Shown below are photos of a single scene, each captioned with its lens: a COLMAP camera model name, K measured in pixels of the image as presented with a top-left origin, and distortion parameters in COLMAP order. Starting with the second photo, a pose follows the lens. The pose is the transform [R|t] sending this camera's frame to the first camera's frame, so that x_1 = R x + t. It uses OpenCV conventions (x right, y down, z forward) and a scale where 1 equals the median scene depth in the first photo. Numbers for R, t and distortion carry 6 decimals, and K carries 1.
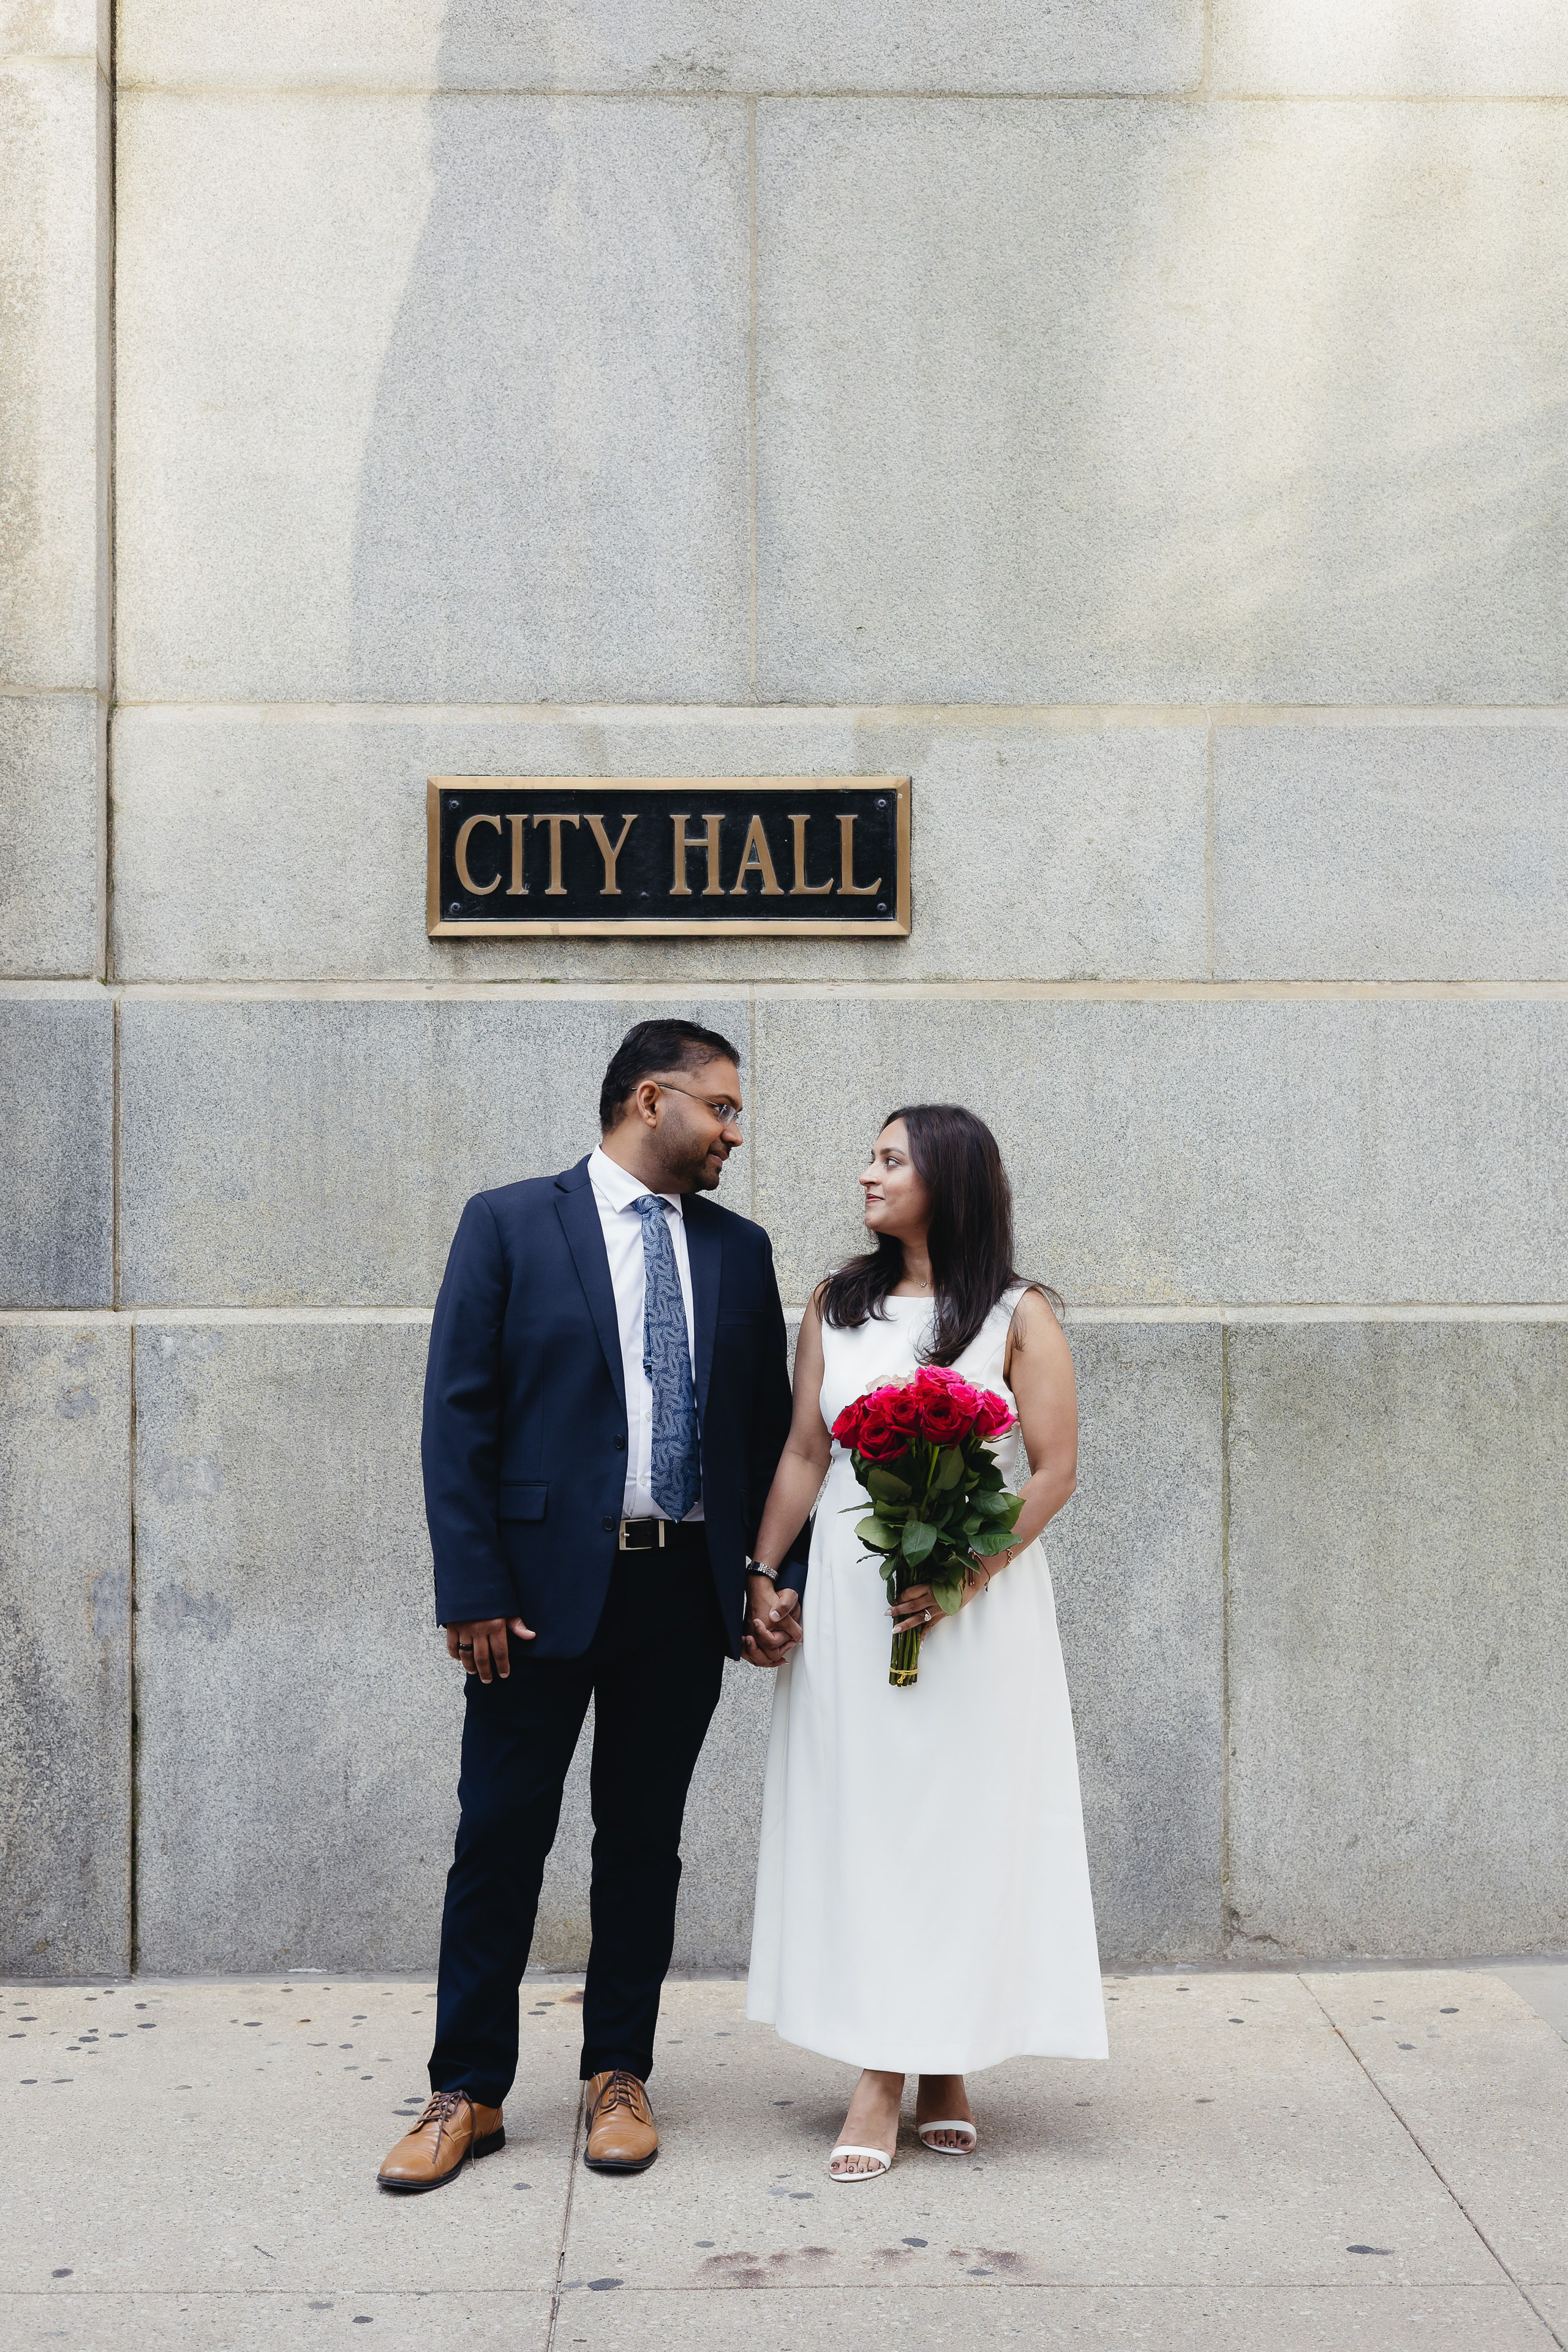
lens RADIAL K [[3598.1, 0, 788.3], [0, 3598.1, 1181.5], [0, 0, 1]] dist [0.002517, 0.000000]
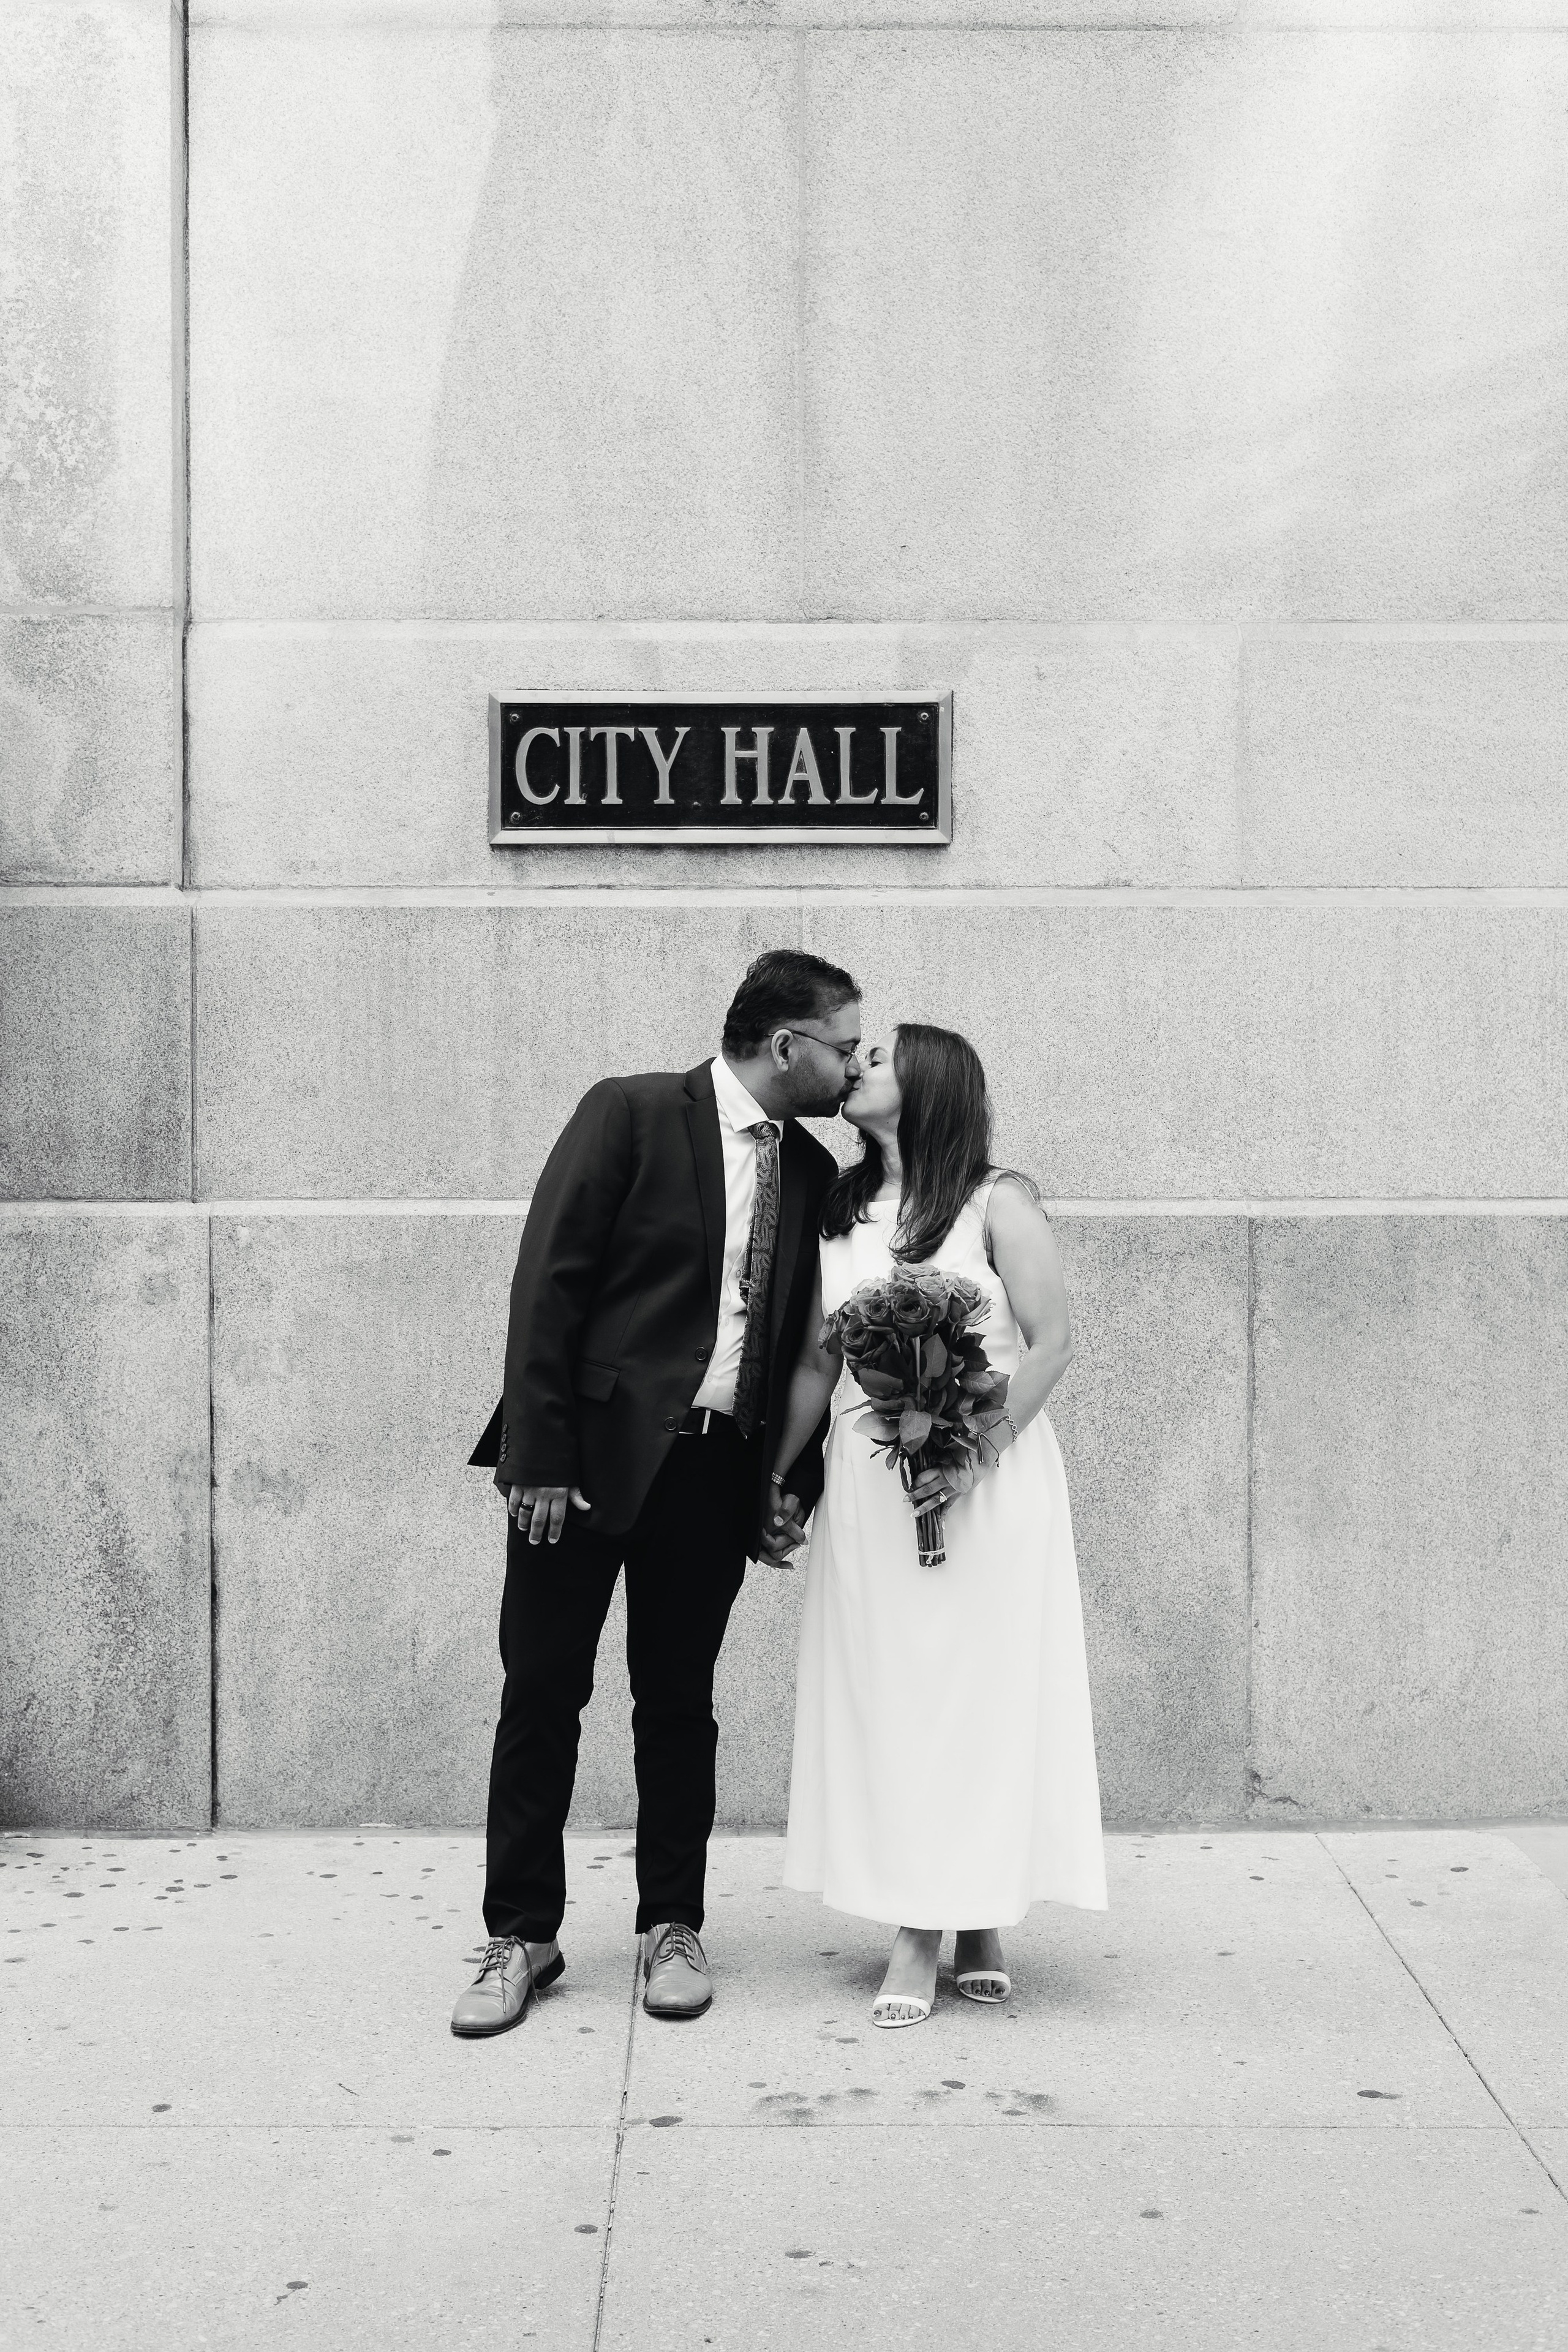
lens RADIAL K [[3598.1, 0, 758.5], [0, 3598.1, 1166.8], [0, 0, 1]] dist [0.002517, 0.000000]
pose [[0.999852, 0.002340, -0.017033, -0.003998], [-0.001676, 0.999243, 0.038874, -0.015339], [0.017111, -0.038840, 0.999099, -0.047019]]
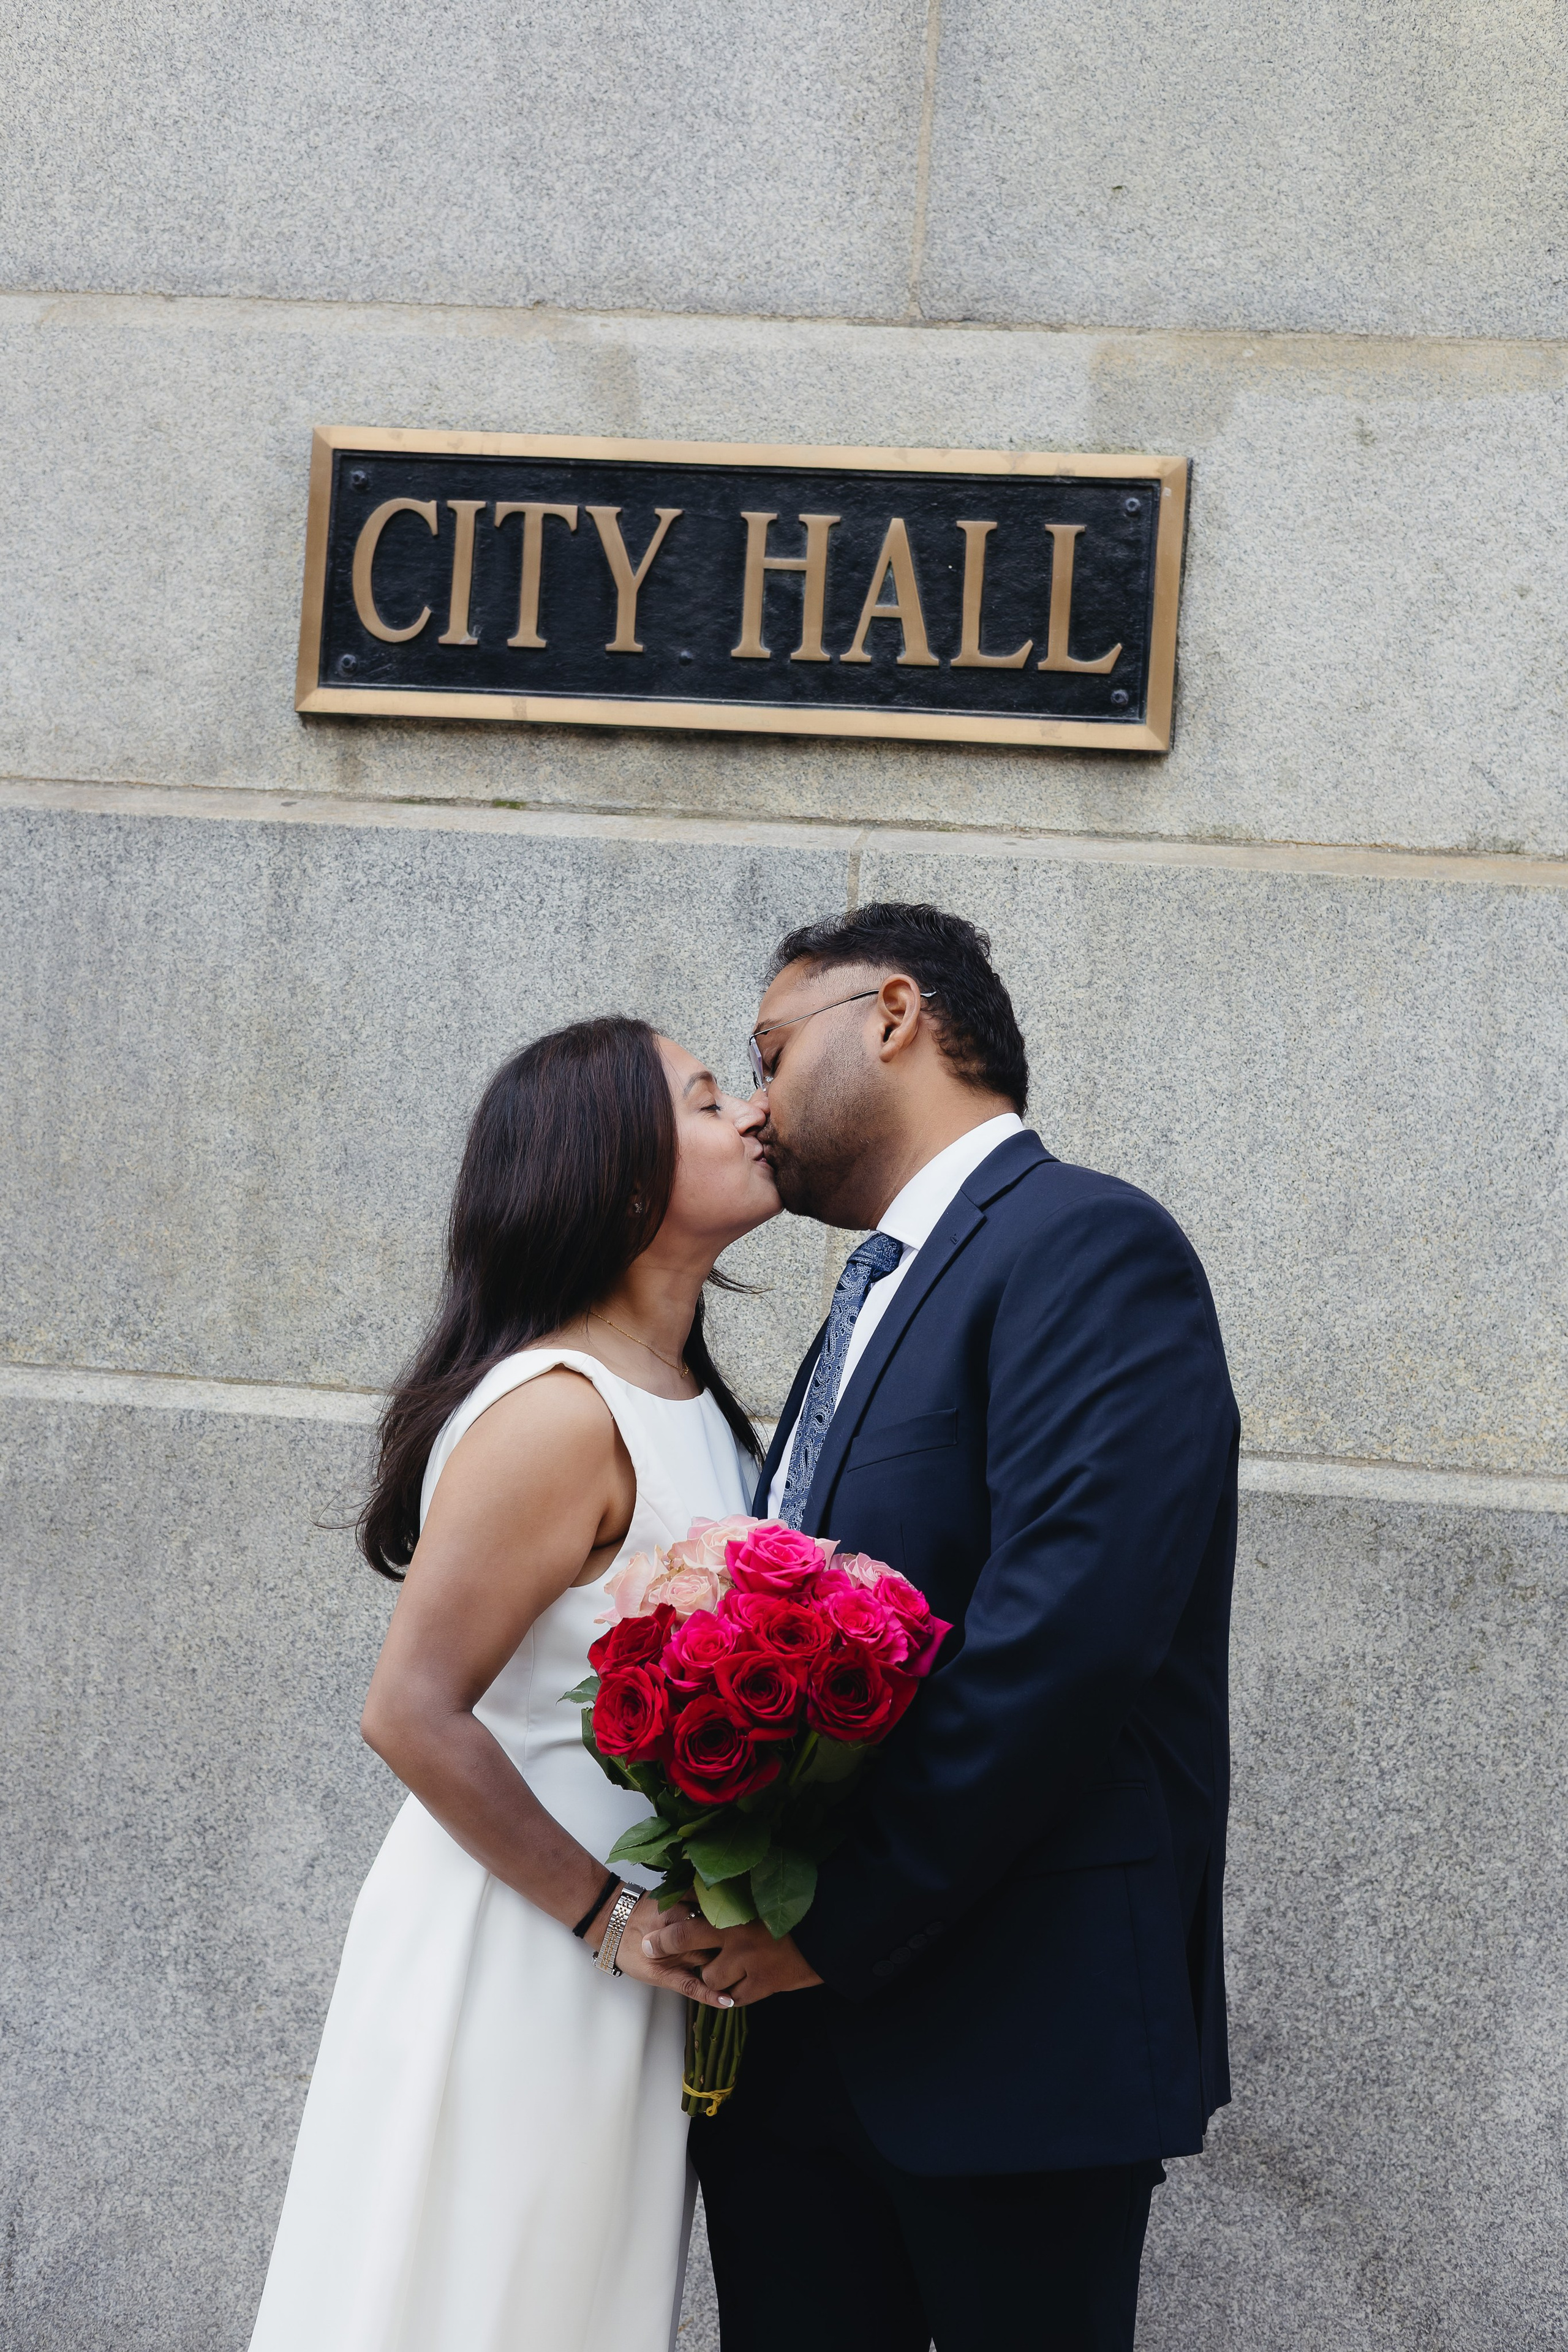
lens RADIAL K [[3598.1, 0, 795.0], [0, 3598.1, 1164.1], [0, 0, 1]] dist [0.002517, 0.000000]
pose [[0.985767, 0.063653, -0.155603, 0.066729], [-0.067659, 0.997496, -0.020577, 0.007453], [0.153904, 0.030812, 0.987605, 0.469334]]
